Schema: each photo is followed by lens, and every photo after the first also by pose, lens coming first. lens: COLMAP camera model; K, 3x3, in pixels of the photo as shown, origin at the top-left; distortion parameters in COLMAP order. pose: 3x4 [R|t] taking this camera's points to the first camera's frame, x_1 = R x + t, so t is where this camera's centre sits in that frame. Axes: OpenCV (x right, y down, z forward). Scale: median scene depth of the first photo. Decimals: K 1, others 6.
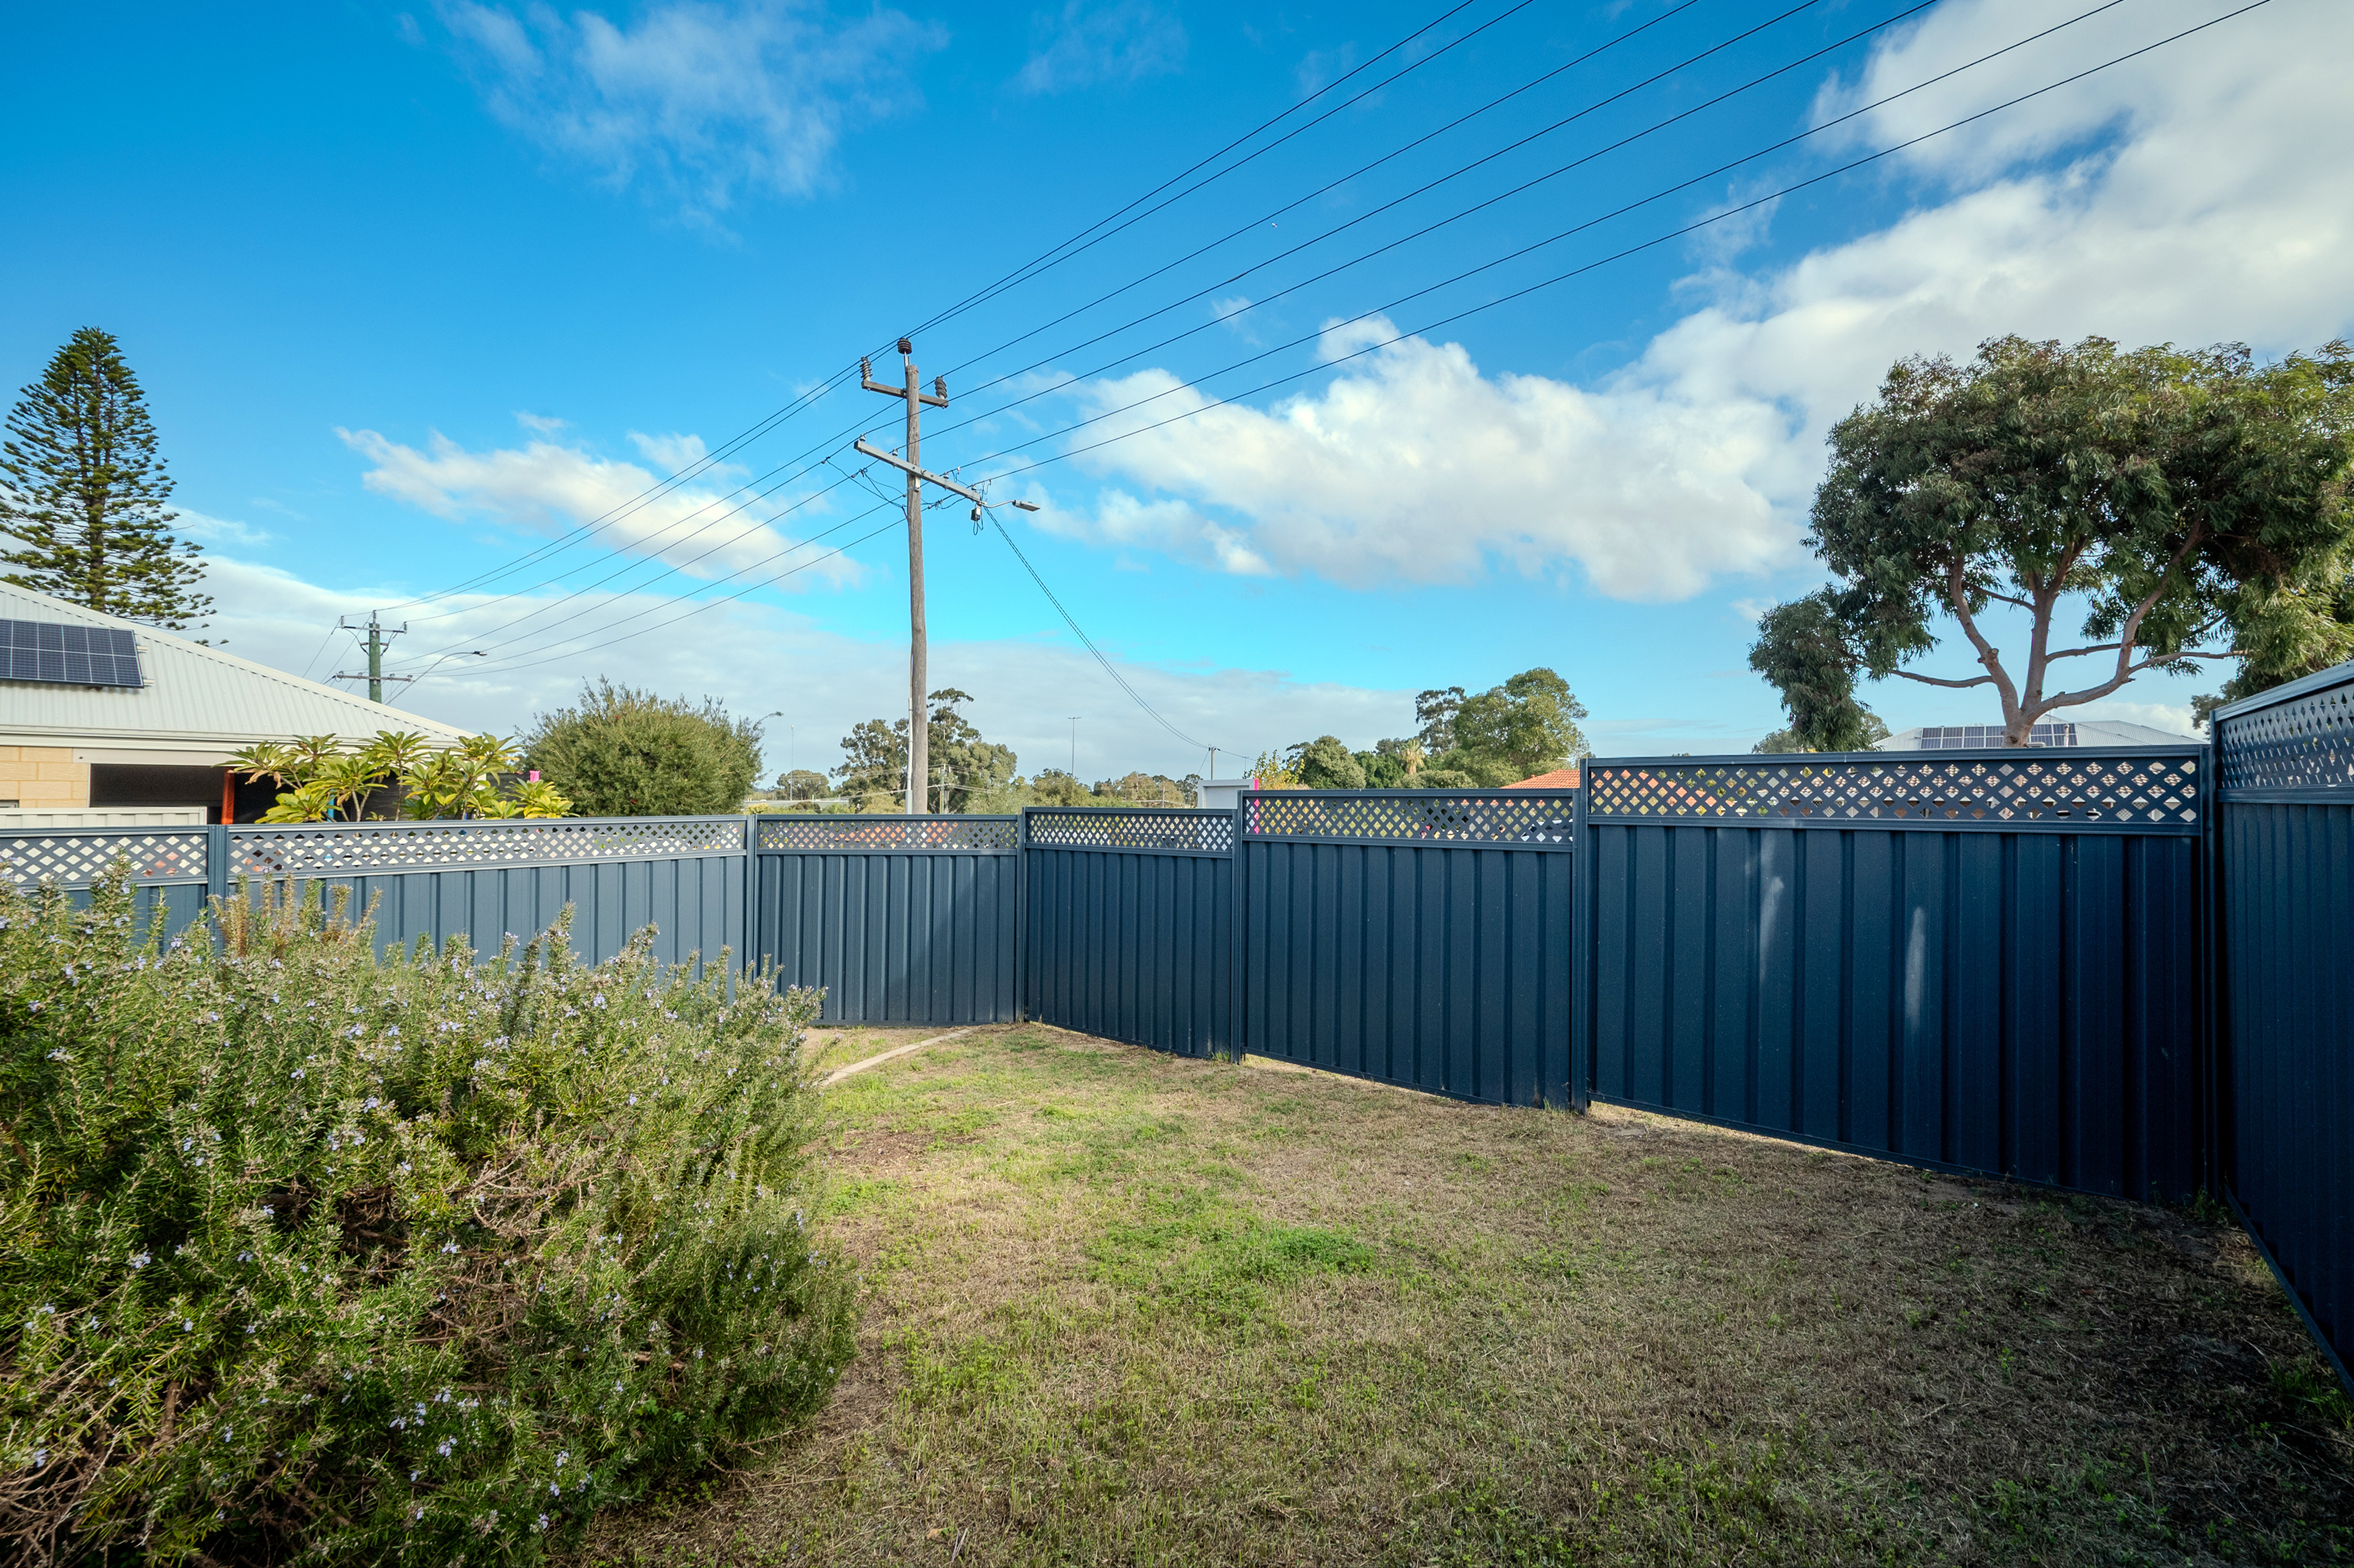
lens RADIAL K [[984.6, 0, 1179.5], [0, 984.6, 777.4], [0, 0, 1]] dist [0.000925, -0.000016]
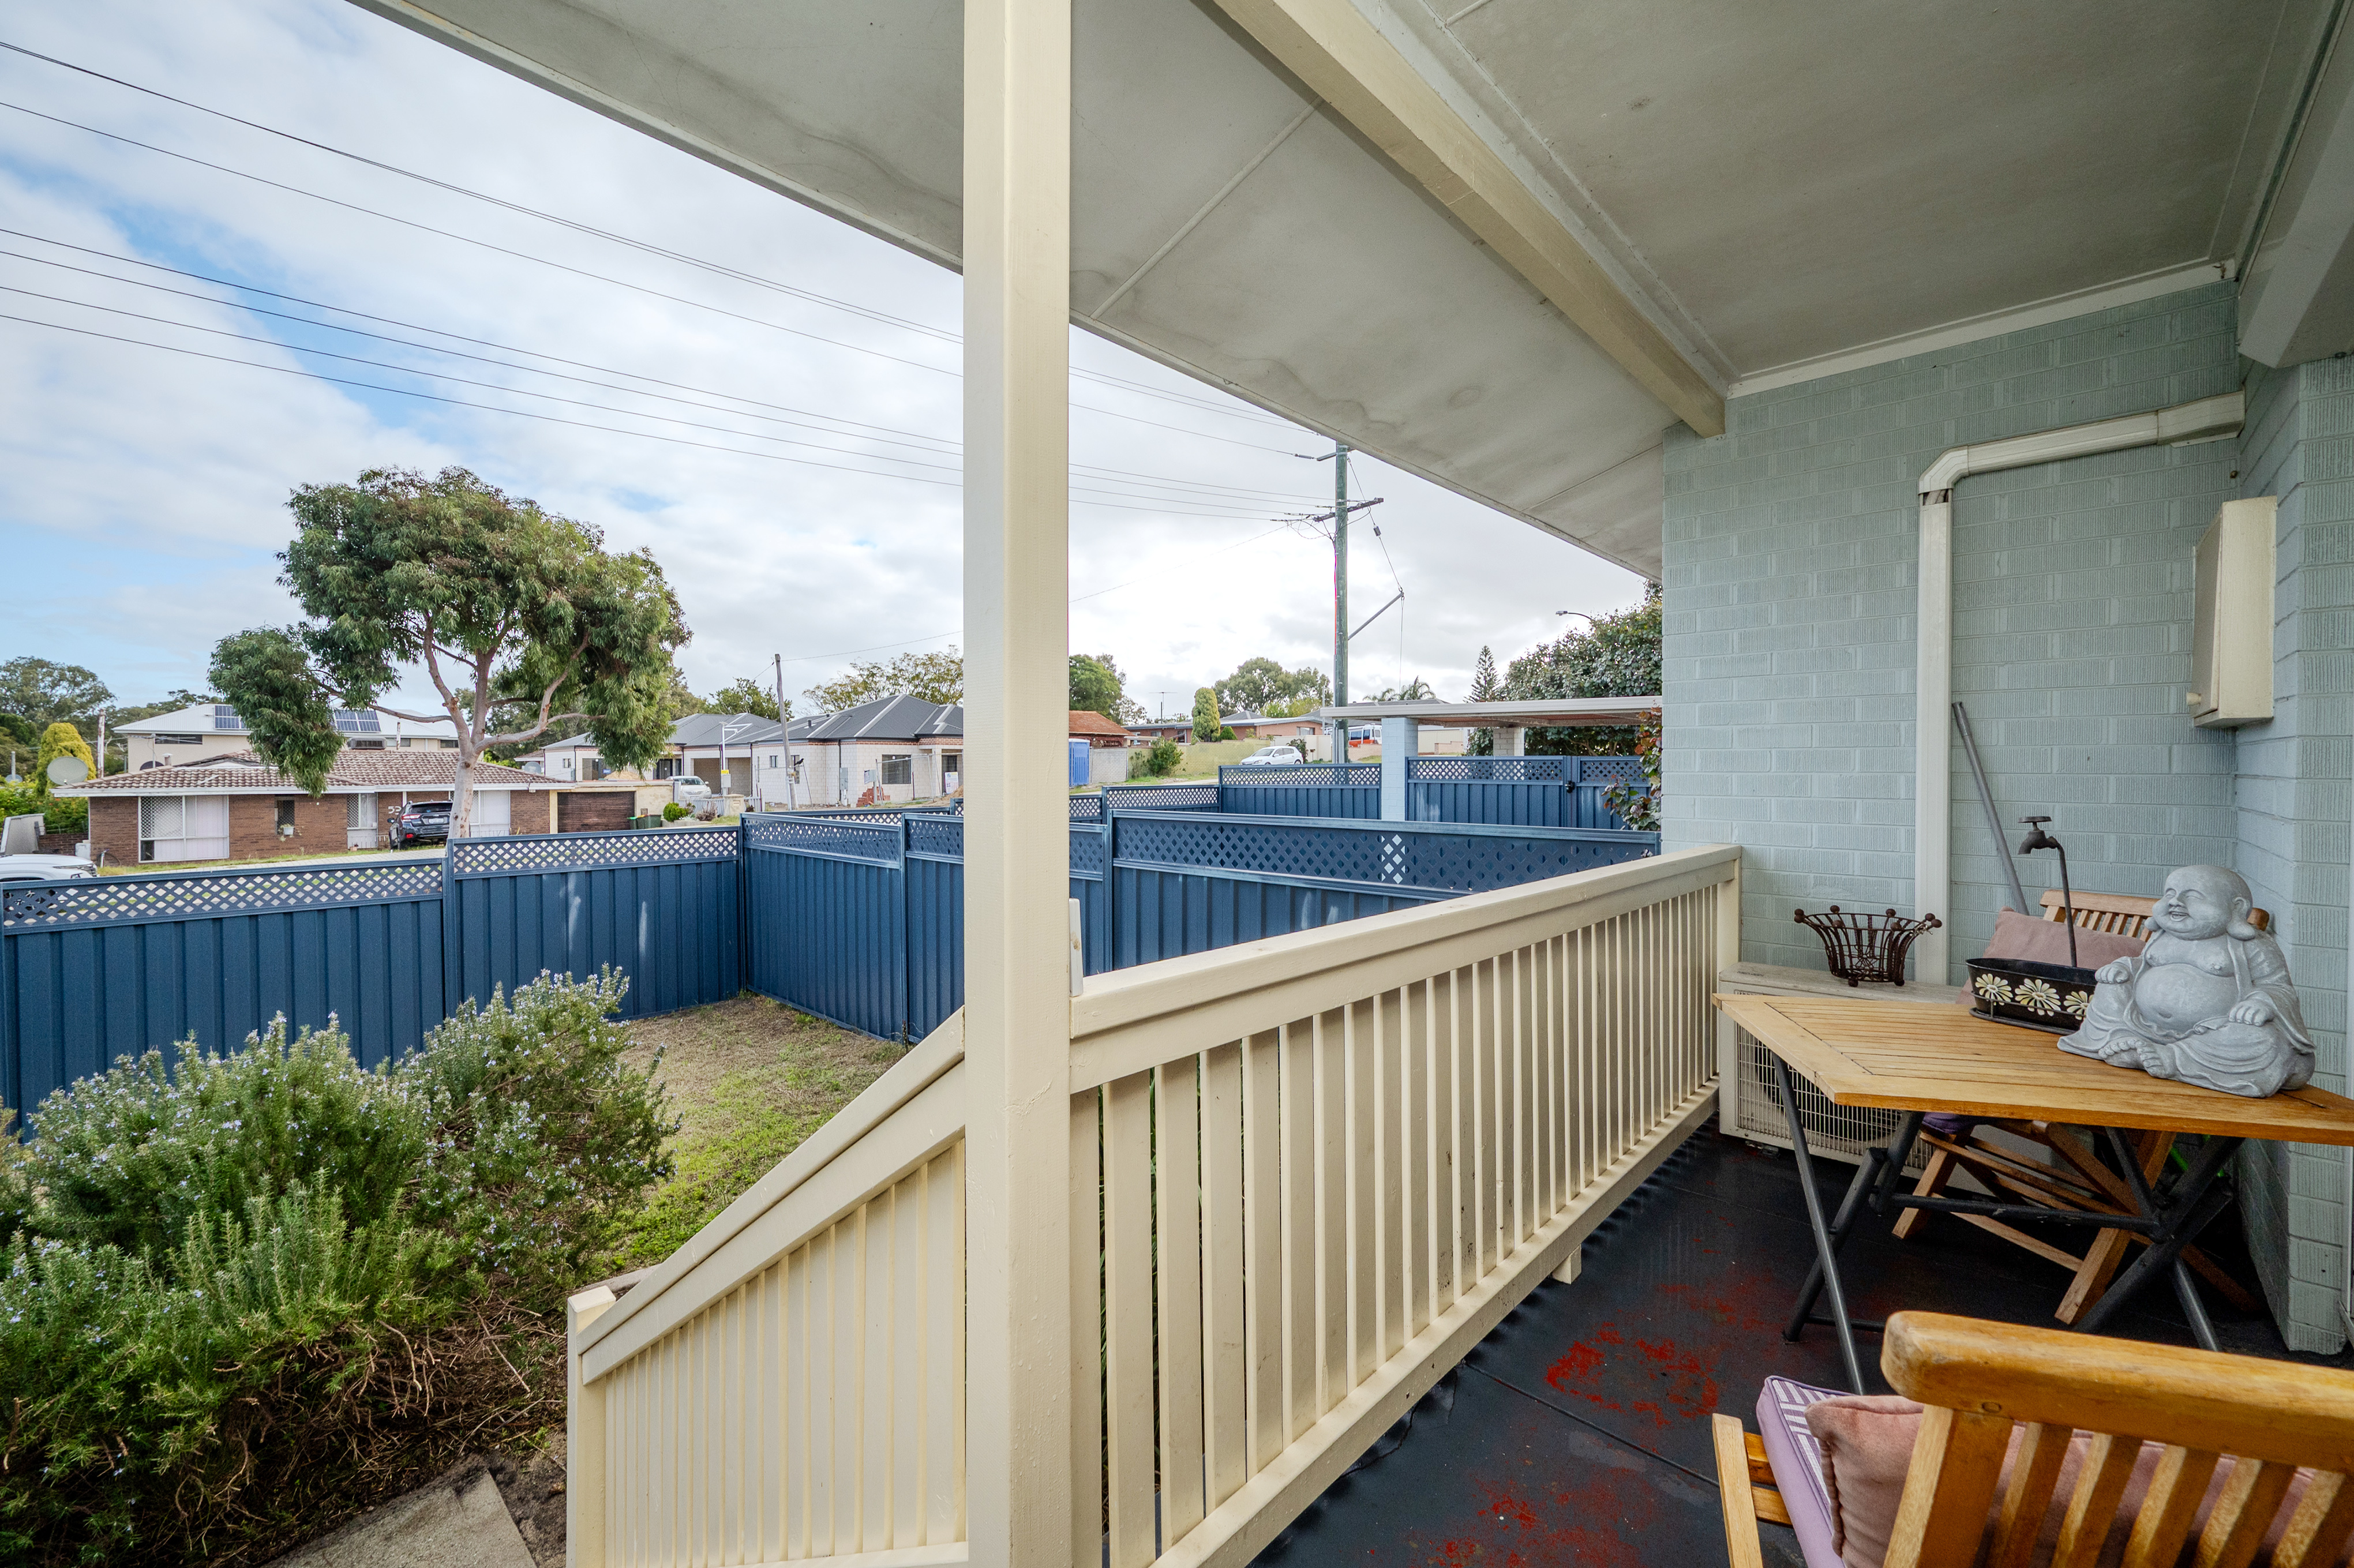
lens RADIAL K [[932.0, 0, 1177.0], [0, 932.0, 784.0], [0, 0, 1]] dist [0.000366, -0.000040]
pose [[0.116925, -0.031996, 0.992625, -0.370145], [0.001513, 0.999485, 0.032039, -0.060752], [-0.993140, -0.002244, 0.116913, -0.140432]]
